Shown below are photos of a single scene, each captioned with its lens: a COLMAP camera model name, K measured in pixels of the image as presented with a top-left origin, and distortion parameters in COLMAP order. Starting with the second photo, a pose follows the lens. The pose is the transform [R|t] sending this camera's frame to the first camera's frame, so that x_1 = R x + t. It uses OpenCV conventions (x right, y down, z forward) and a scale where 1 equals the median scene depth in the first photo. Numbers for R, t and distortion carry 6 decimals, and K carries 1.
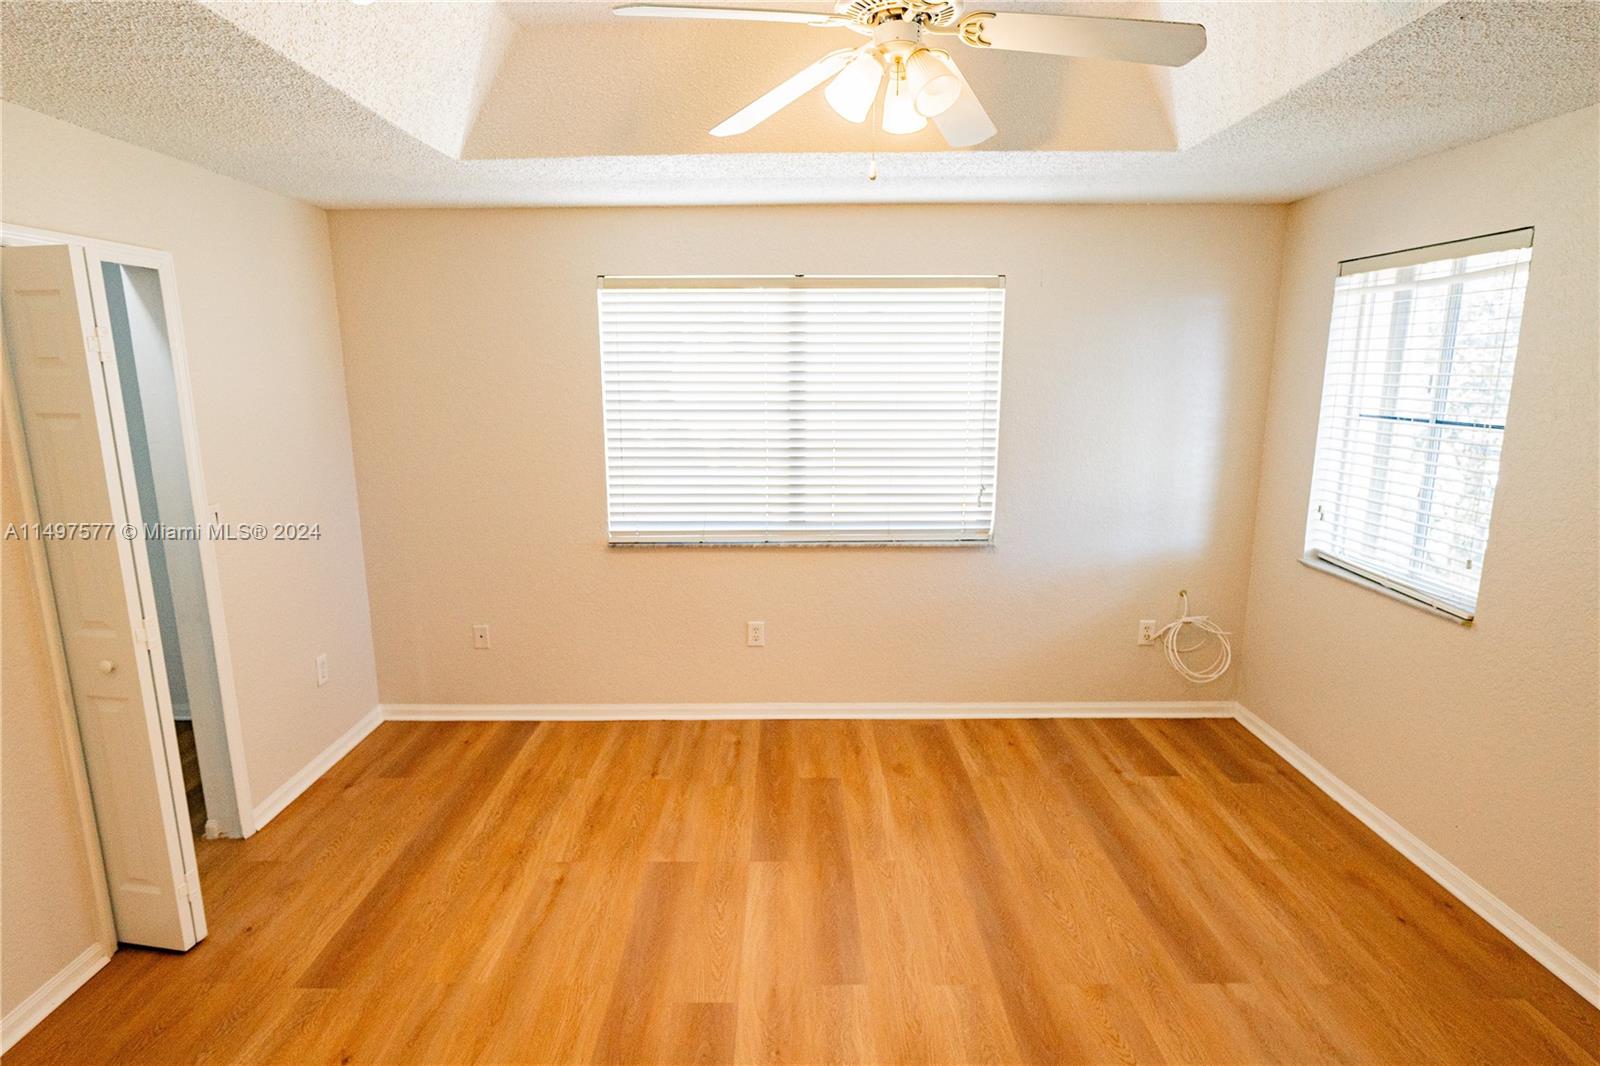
lens RADIAL K [[840.4, 0, 790.4], [0, 840.4, 534.4], [0, 0, 1]] dist [-0.000356, -0.000674]
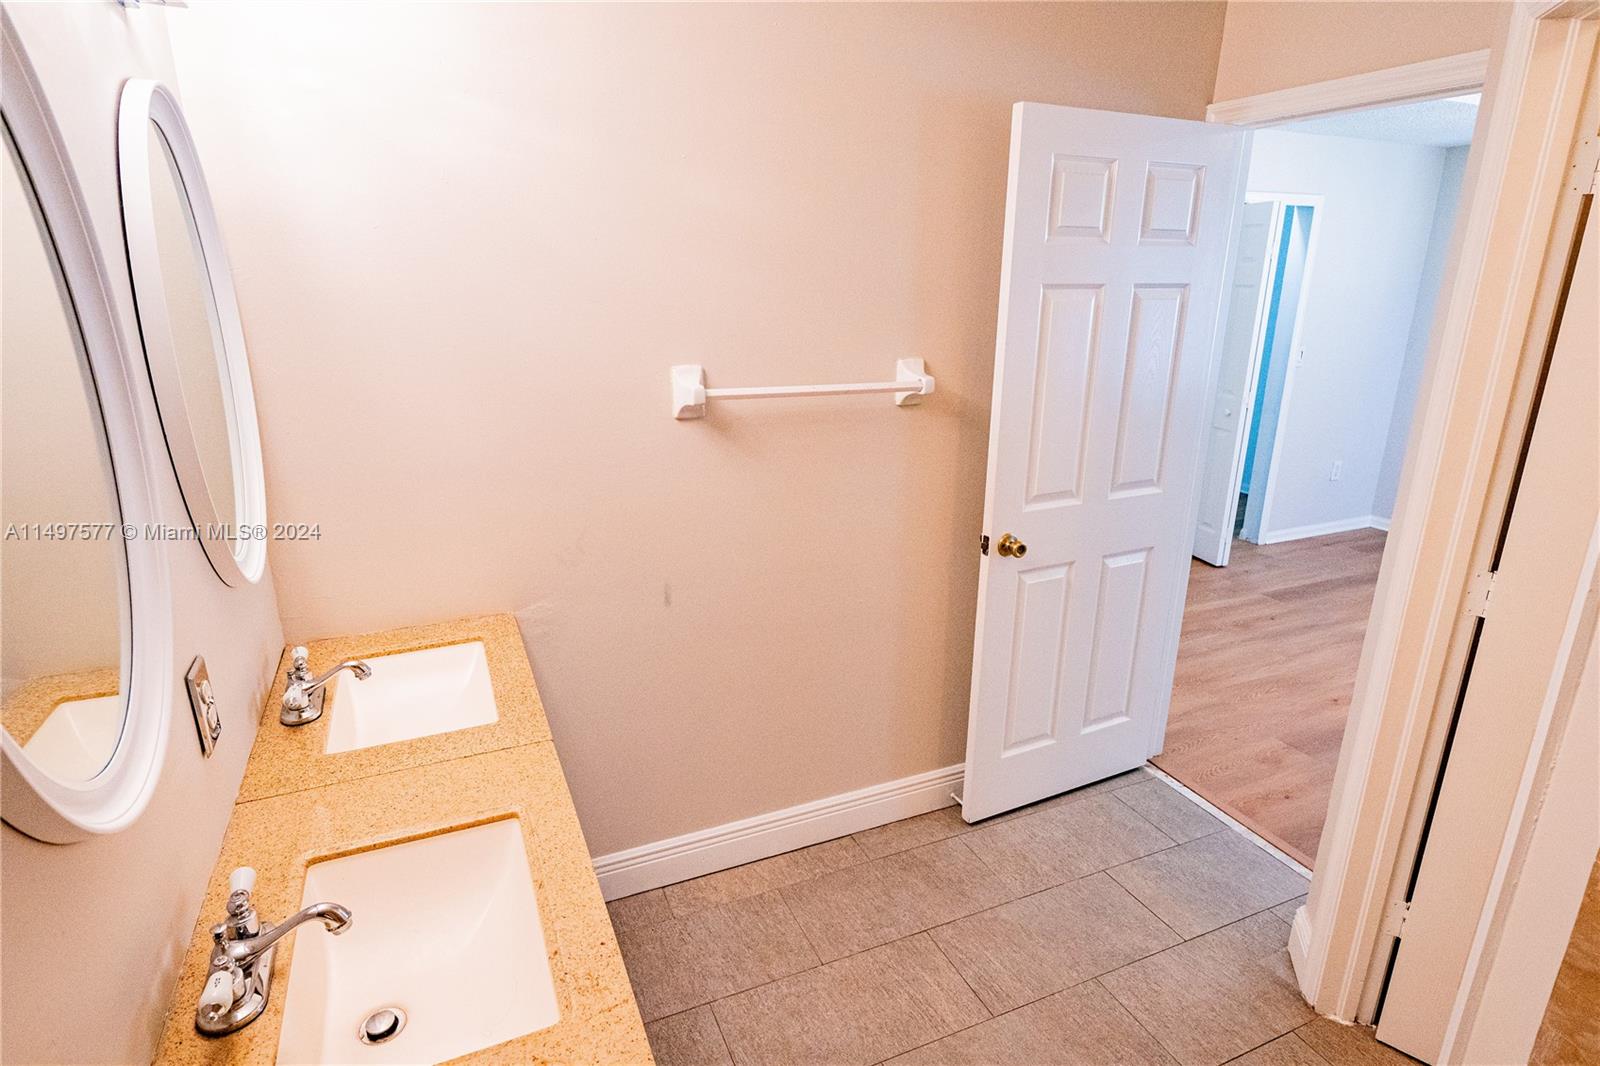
lens RADIAL K [[840.4, 0, 790.4], [0, 840.4, 534.4], [0, 0, 1]] dist [-0.000356, -0.000674]
pose [[0.392390, 0.277524, -0.876932, 0.410685], [-0.181535, 0.958009, 0.221954, 0.113576], [0.901707, 0.072101, 0.426294, -0.515337]]
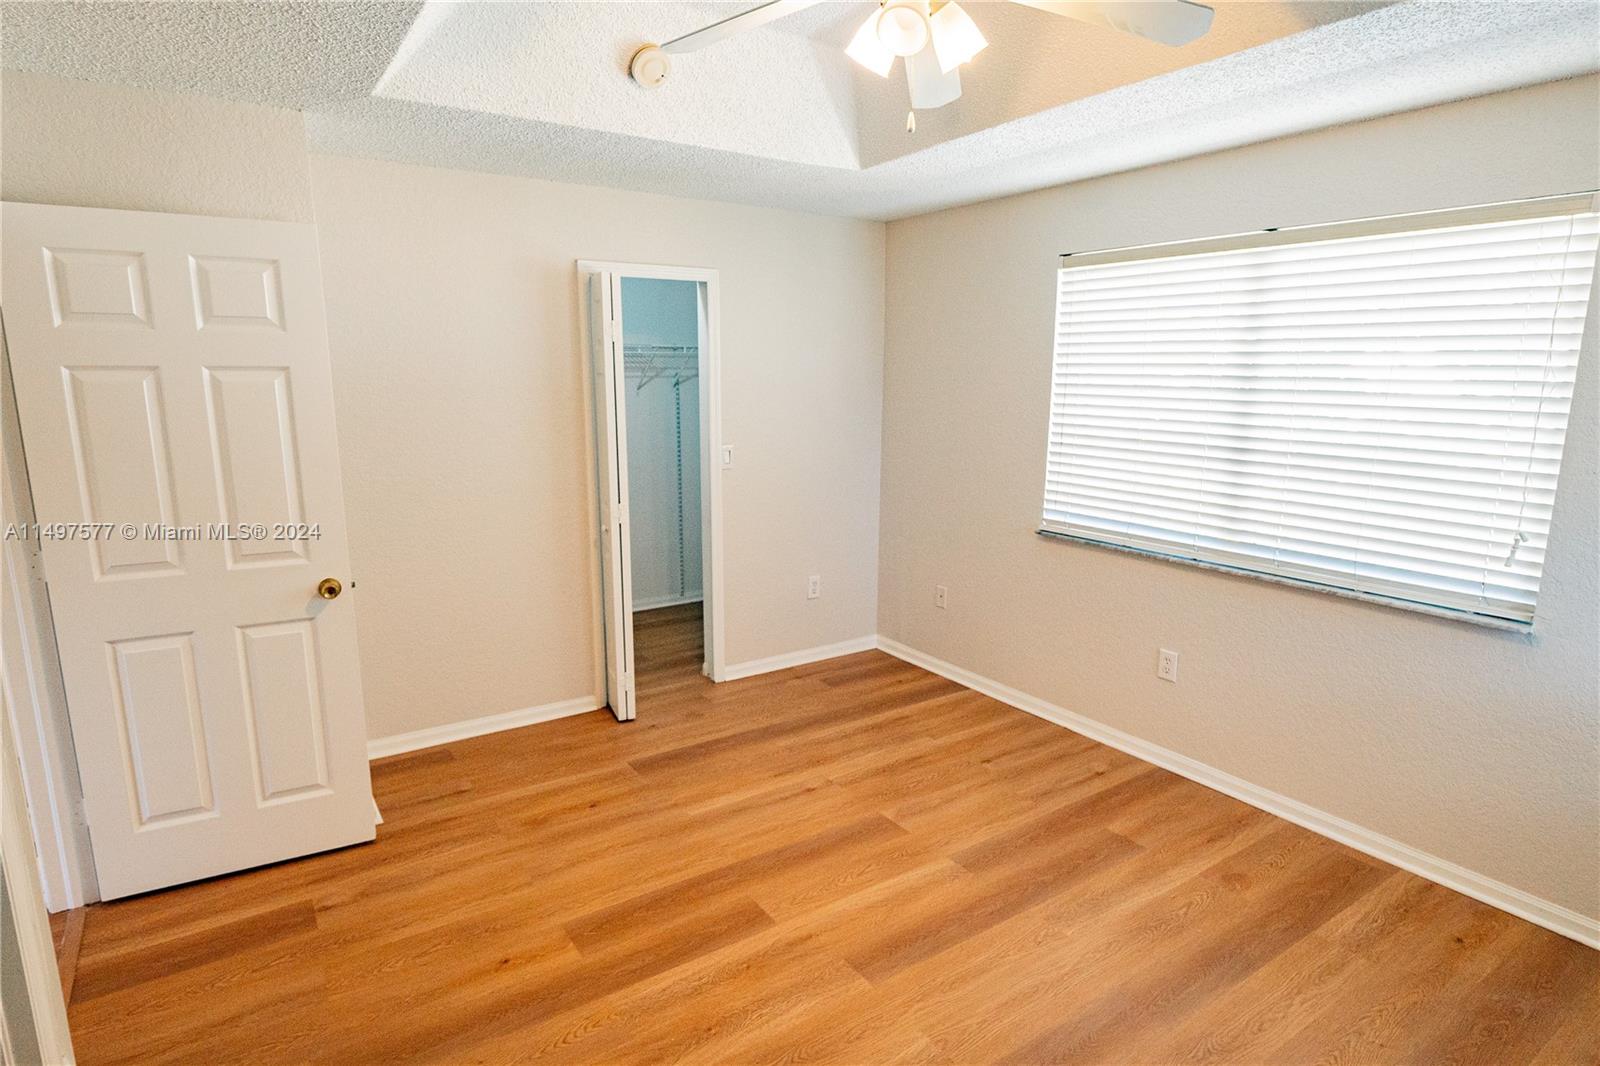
lens RADIAL K [[869.5, 0, 792.4], [0, 869.5, 537.0], [0, 0, 1]] dist [0.001266, -0.000303]
pose [[0.562934, 0.166641, -0.809528, 0.482246], [-0.169787, 0.981890, 0.084054, -0.019225], [0.808874, 0.090130, 0.581033, 0.197907]]
